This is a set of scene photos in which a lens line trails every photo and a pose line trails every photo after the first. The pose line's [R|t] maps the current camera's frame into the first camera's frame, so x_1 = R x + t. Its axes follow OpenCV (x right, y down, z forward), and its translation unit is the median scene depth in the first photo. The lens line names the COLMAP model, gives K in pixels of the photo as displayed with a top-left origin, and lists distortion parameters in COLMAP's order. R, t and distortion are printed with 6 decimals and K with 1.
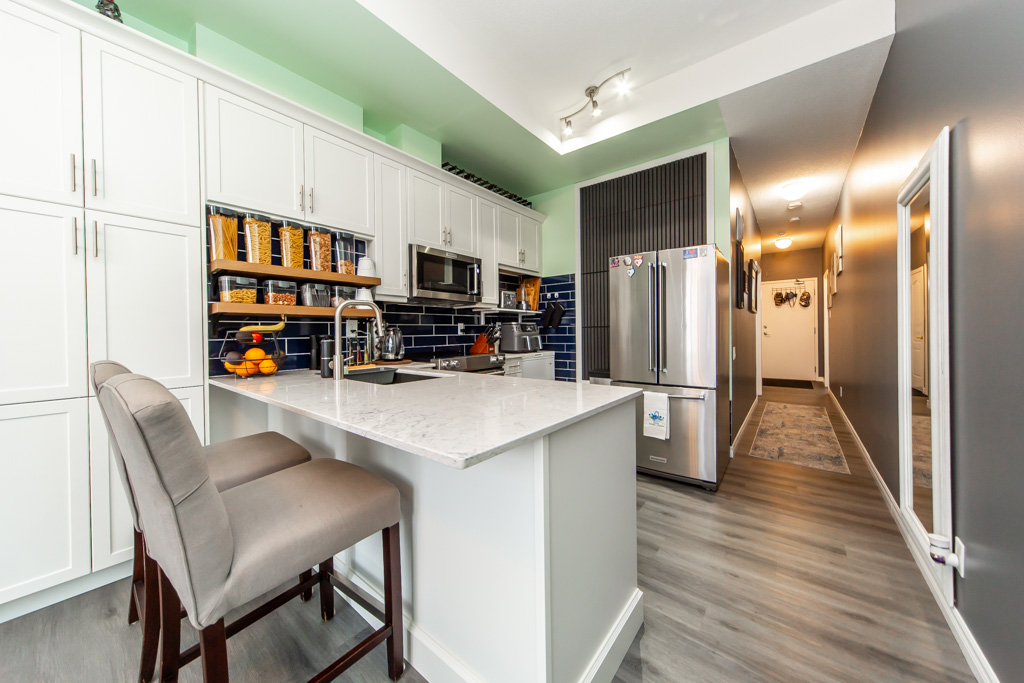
lens RADIAL K [[352.6, 0, 511.7], [0, 352.6, 333.5], [0, 0, 1]] dist [0.004847, 0.000032]
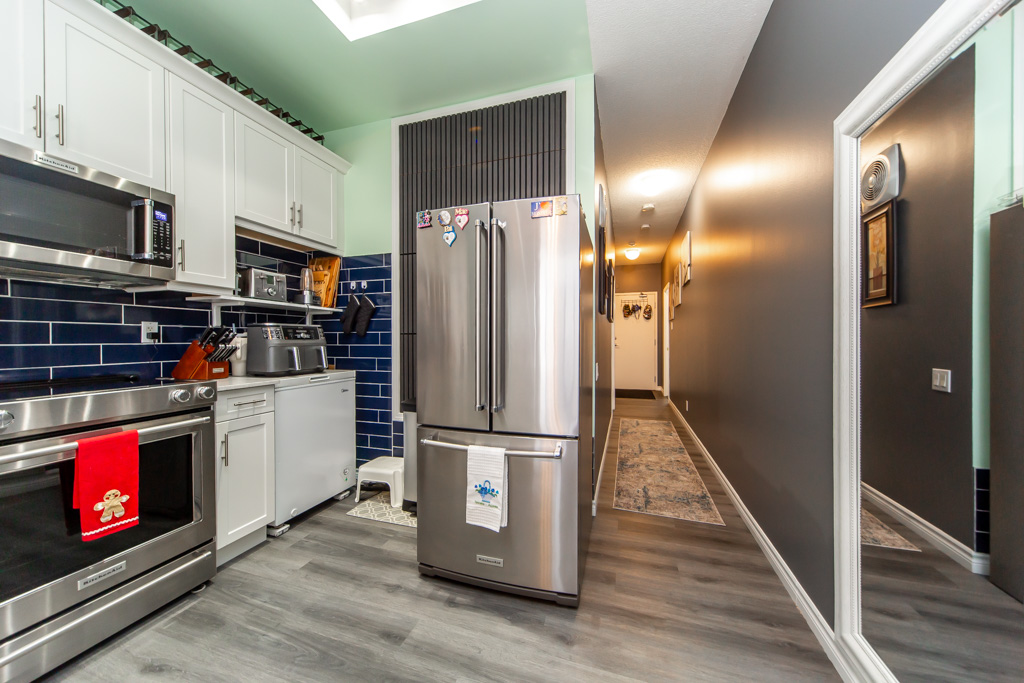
lens RADIAL K [[358.3, 0, 512.0], [0, 358.3, 341.5], [0, 0, 1]] dist [0.000812, -0.000025]
pose [[0.935511, 0.010125, 0.353152, 0.177878], [-0.008740, 0.999947, -0.005517, -0.001496], [-0.353189, 0.002074, 0.935550, 0.326372]]
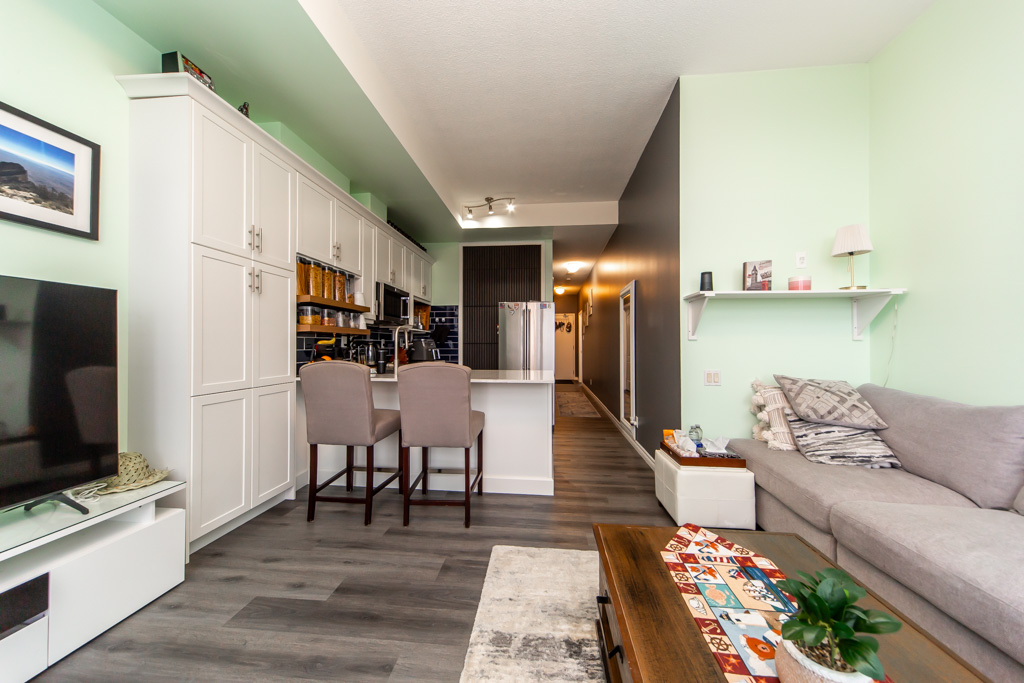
lens RADIAL K [[358.3, 0, 512.0], [0, 358.3, 341.5], [0, 0, 1]] dist [0.000812, -0.000025]
pose [[0.838124, 0.018333, 0.545171, -0.481215], [-0.007526, 0.999729, -0.022049, 0.004957], [-0.545427, 0.014376, 0.838035, -0.363870]]
